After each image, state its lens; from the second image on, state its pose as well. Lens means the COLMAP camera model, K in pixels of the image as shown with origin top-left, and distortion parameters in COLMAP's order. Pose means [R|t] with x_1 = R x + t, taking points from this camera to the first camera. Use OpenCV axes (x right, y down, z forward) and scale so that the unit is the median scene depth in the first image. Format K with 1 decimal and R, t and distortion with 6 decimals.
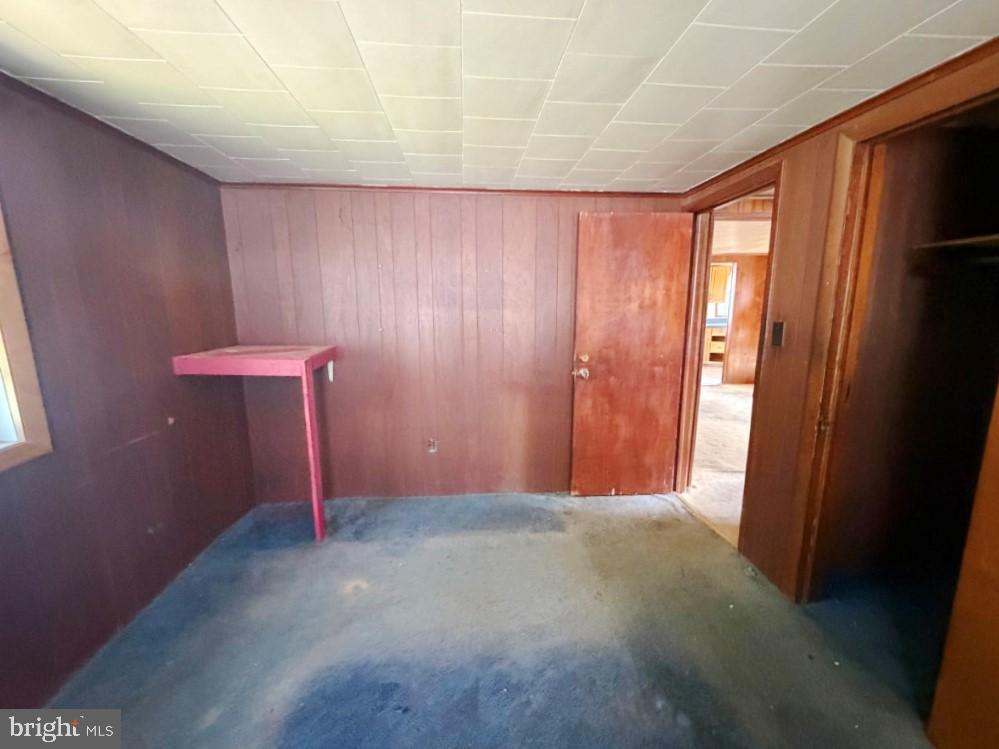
lens RADIAL K [[411.3, 0, 494.5], [0, 411.3, 375.6], [0, 0, 1]] dist [0.000433, 0.000250]
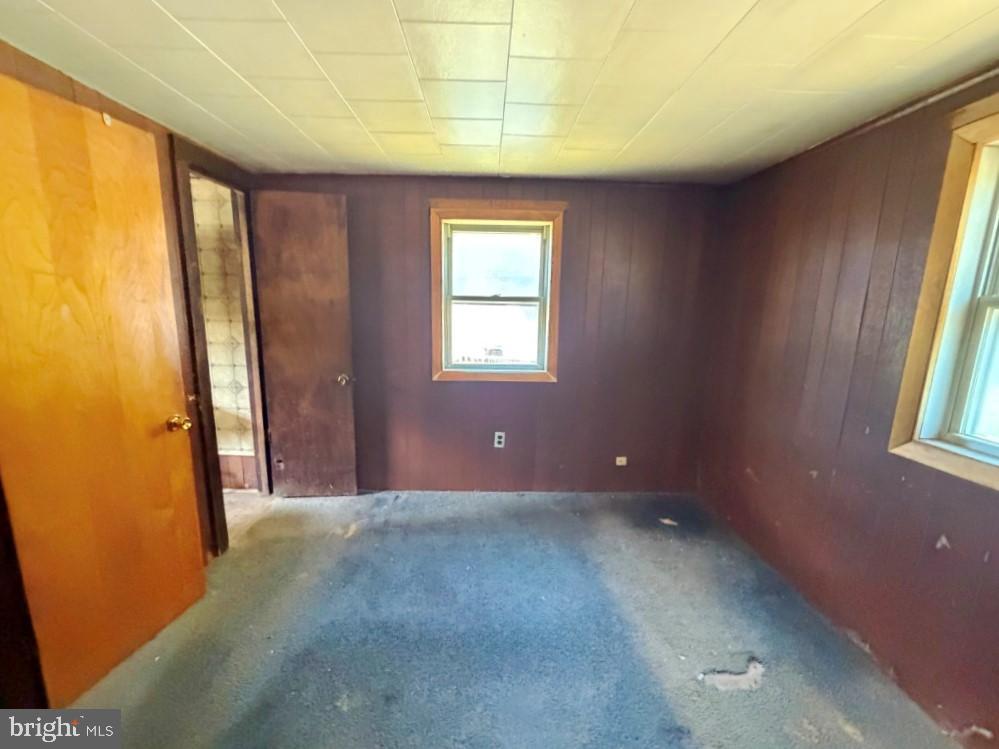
lens RADIAL K [[411.3, 0, 494.5], [0, 411.3, 375.6], [0, 0, 1]] dist [0.000433, 0.000250]
pose [[-0.997721, -0.031861, 0.059477, -0.070368], [-0.008341, 0.932968, 0.359863, -0.138082], [-0.066956, 0.358546, -0.931108, 0.768119]]
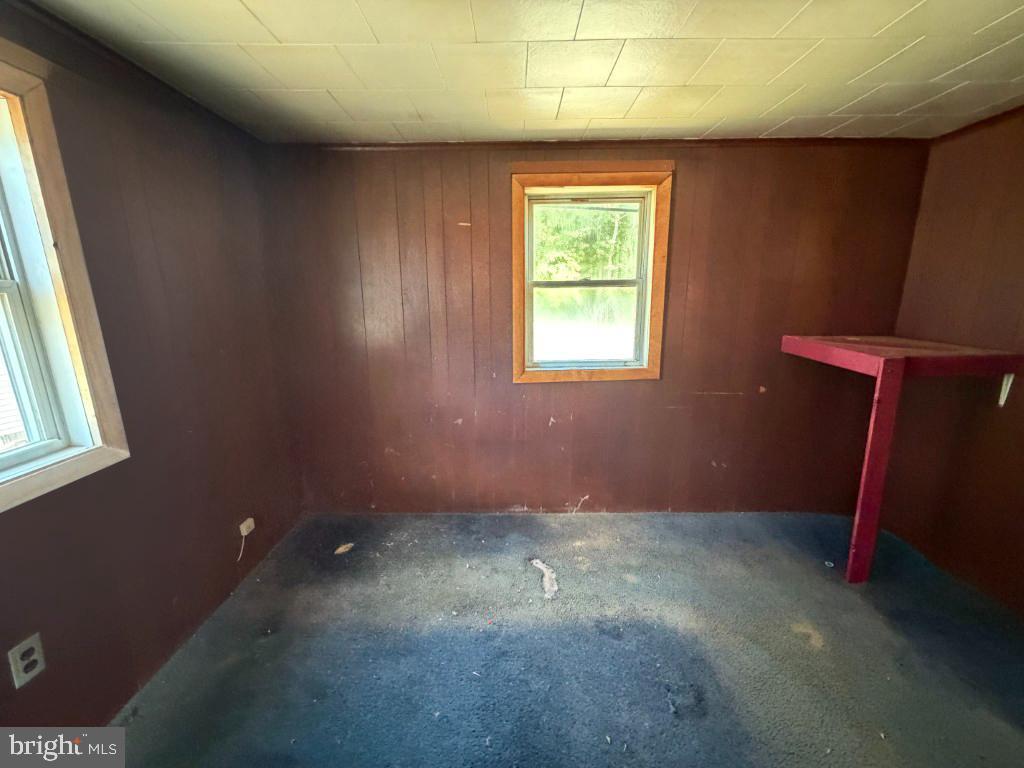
lens RADIAL K [[416.9, 0, 509.4], [0, 416.9, 385.7], [0, 0, 1]] dist [0.002058, 0.000499]
pose [[-0.086904, 0.221838, -0.971203, 0.288242], [-0.174942, 0.956344, 0.234098, -0.035279], [0.980736, 0.190249, -0.044301, 0.249654]]
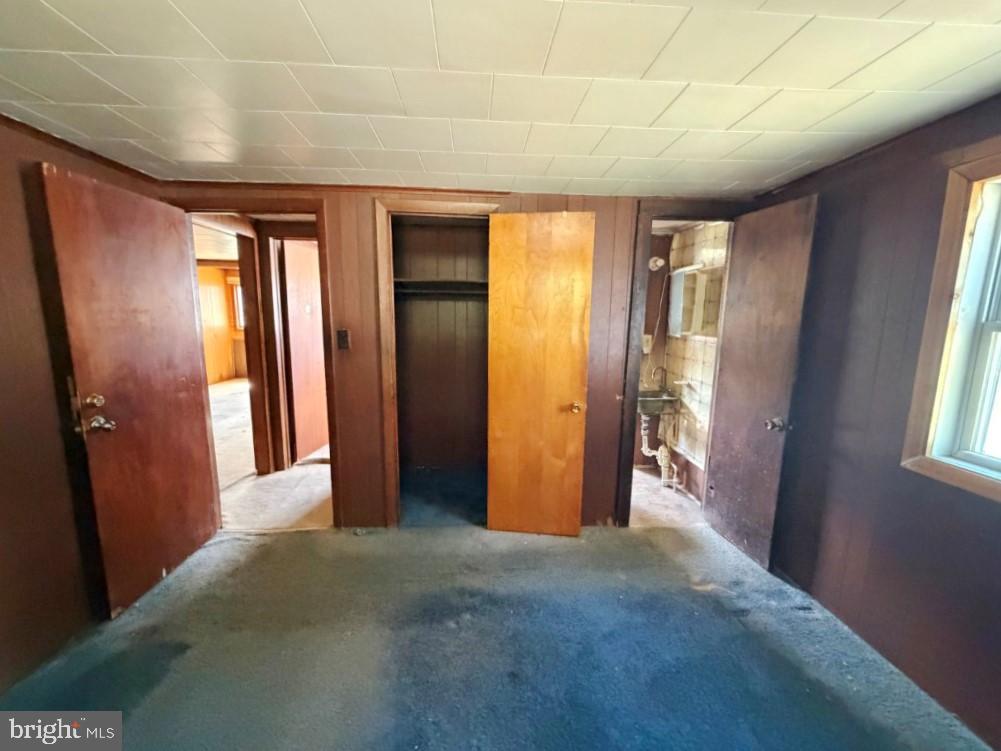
lens RADIAL K [[409.4, 0, 504.0], [0, 409.4, 375.5], [0, 0, 1]] dist [-0.002653, -0.000422]
pose [[0.012790, -0.154936, 0.987842, -0.415033], [0.167868, 0.974234, 0.150628, -0.074267], [-0.985727, 0.163900, 0.038470, 0.370493]]
